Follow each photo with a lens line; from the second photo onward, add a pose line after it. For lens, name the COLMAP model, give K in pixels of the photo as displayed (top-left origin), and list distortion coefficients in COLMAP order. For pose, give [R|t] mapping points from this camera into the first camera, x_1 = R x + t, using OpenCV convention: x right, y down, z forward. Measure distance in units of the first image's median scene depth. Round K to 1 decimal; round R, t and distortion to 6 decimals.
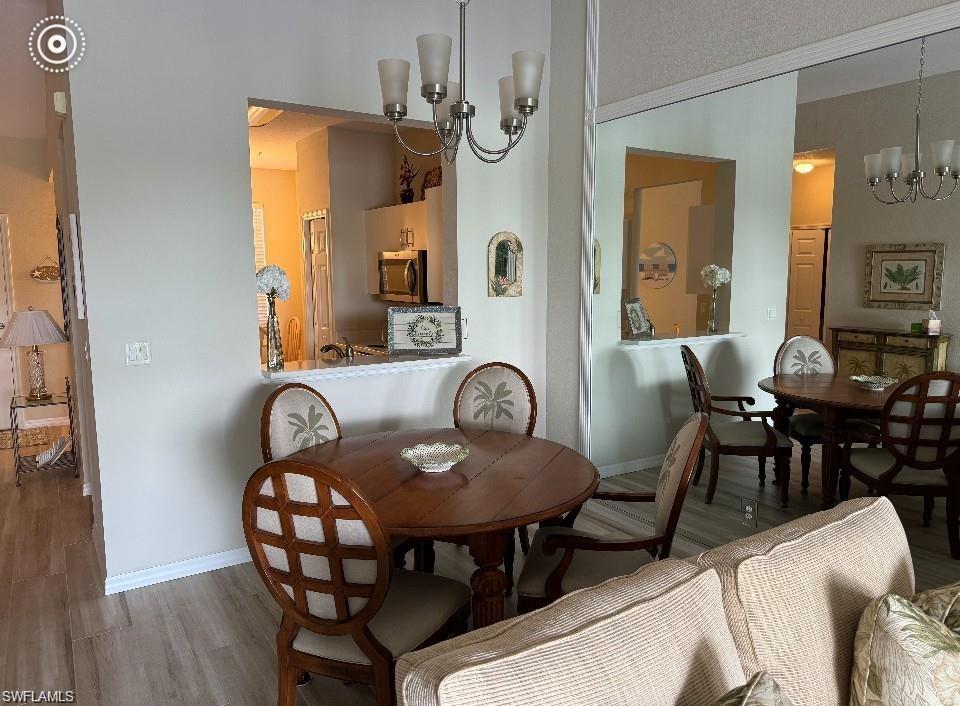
lens RADIAL K [[670.9, 0, 480.0], [0, 670.9, 353.0], [0, 0, 1]] dist [0.044717, -0.000588]
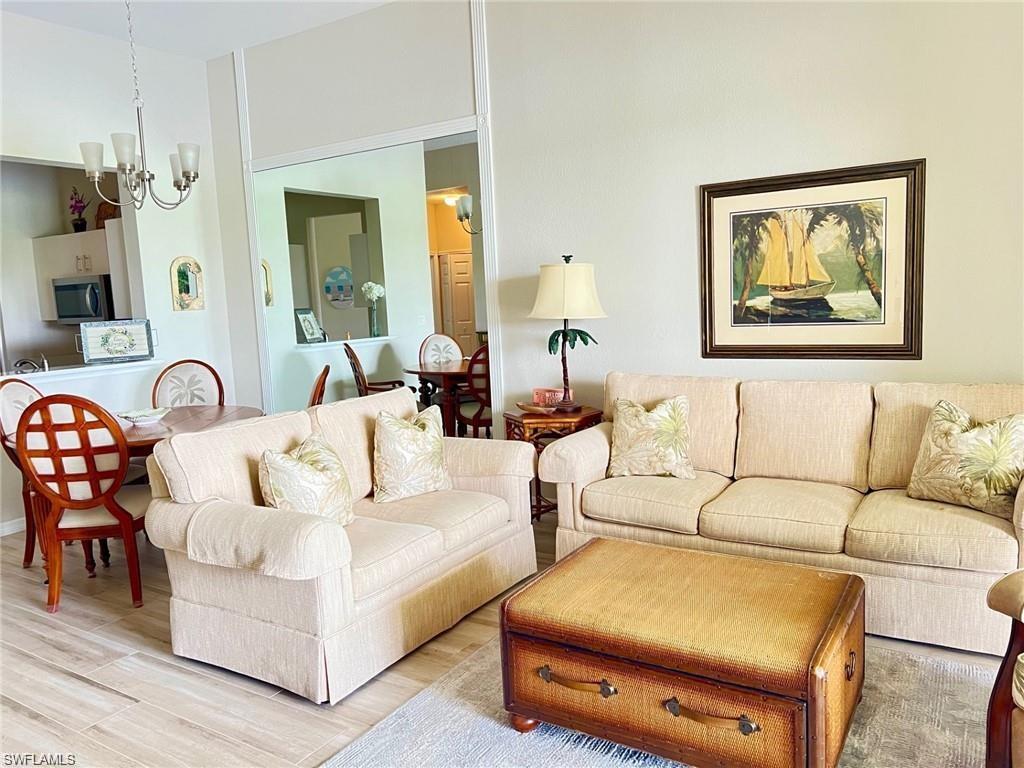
lens RADIAL K [[769.2, 0, 512.0], [0, 769.2, 384.0], [0, 0, 1]] dist [0.076170, -0.105052]
pose [[0.908619, -0.085586, 0.408763, -0.020757], [0.092165, 0.995737, 0.003618, 0.110703], [-0.407330, 0.034386, 0.912634, -0.580329]]
